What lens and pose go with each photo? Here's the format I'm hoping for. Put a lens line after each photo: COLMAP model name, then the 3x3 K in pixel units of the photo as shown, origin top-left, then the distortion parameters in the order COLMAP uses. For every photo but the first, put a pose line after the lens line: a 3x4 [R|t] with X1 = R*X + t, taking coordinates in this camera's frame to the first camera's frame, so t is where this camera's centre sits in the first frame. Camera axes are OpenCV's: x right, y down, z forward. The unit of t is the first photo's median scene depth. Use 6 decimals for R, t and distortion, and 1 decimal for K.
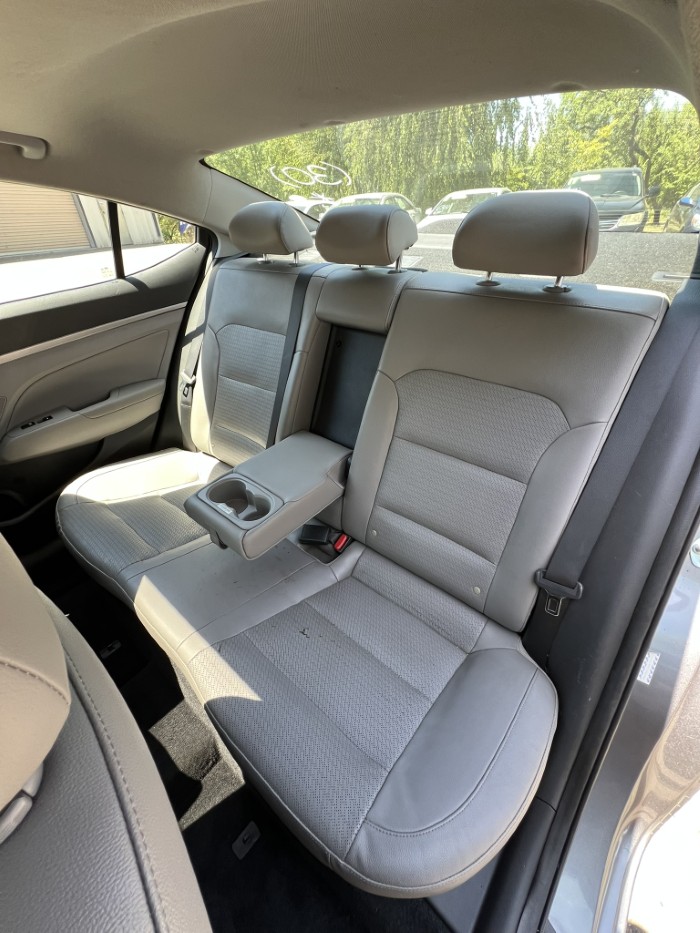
lens RADIAL K [[374.4, 0, 362.4], [0, 374.4, 465.6], [0, 0, 1]] dist [-0.001155, 0.000111]
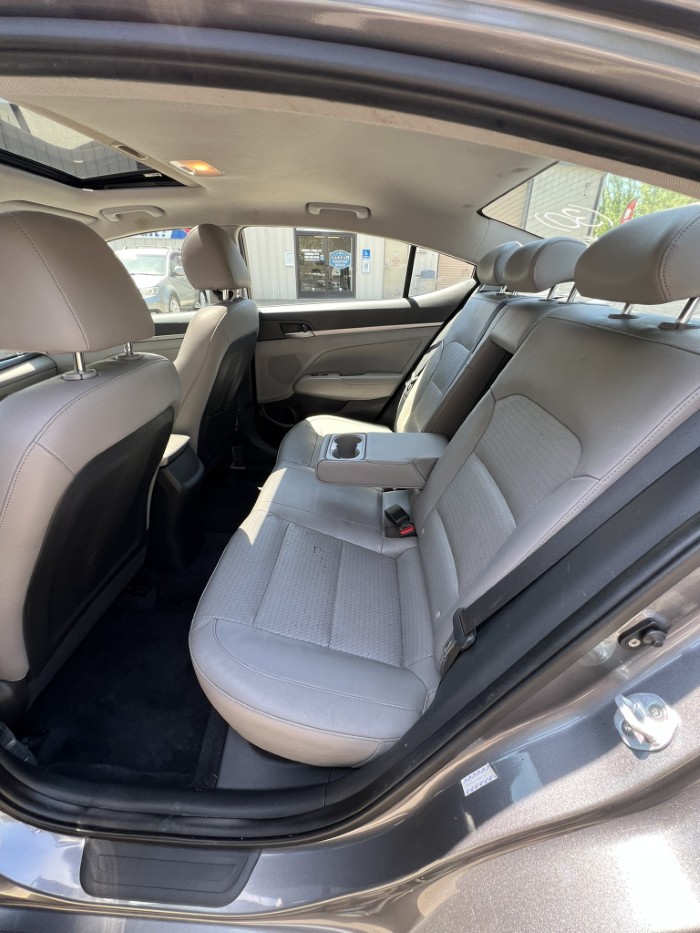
lens RADIAL K [[374.9, 0, 356.0], [0, 374.9, 464.6], [0, 0, 1]] dist [-0.003987, 0.001094]
pose [[0.601959, 0.384781, -0.699706, 0.473382], [-0.466694, 0.880541, 0.082727, 0.014183], [0.647952, 0.276751, 0.709625, 0.066708]]
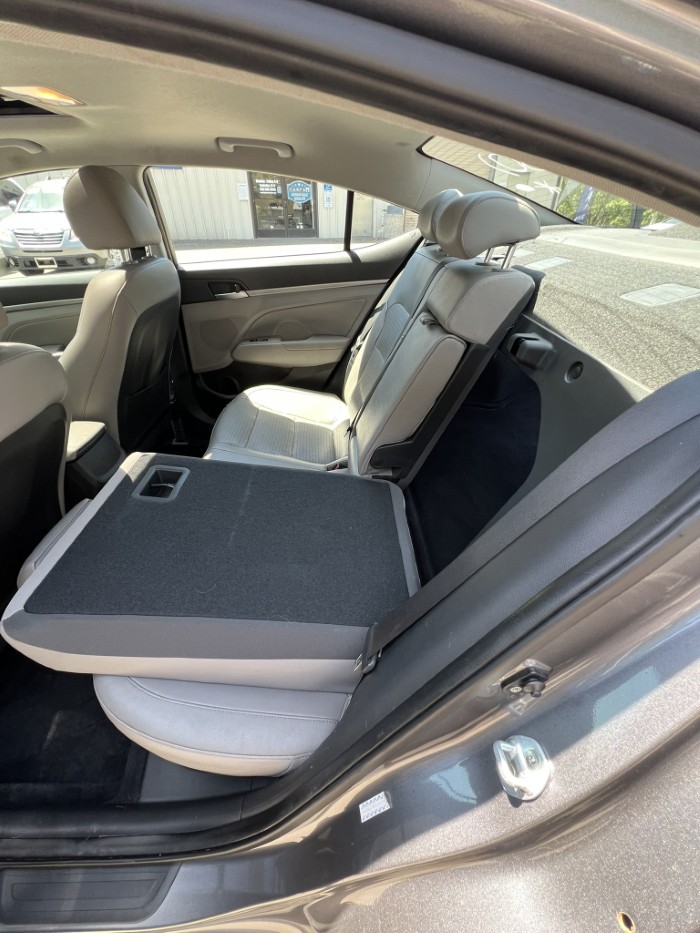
lens RADIAL K [[374.9, 0, 354.9], [0, 374.9, 465.4], [0, 0, 1]] dist [-0.003987, 0.001094]
pose [[0.662291, 0.443838, -0.603637, 0.466932], [-0.437981, 0.883011, 0.168715, -0.094855], [0.607900, 0.152643, 0.779203, 0.152818]]
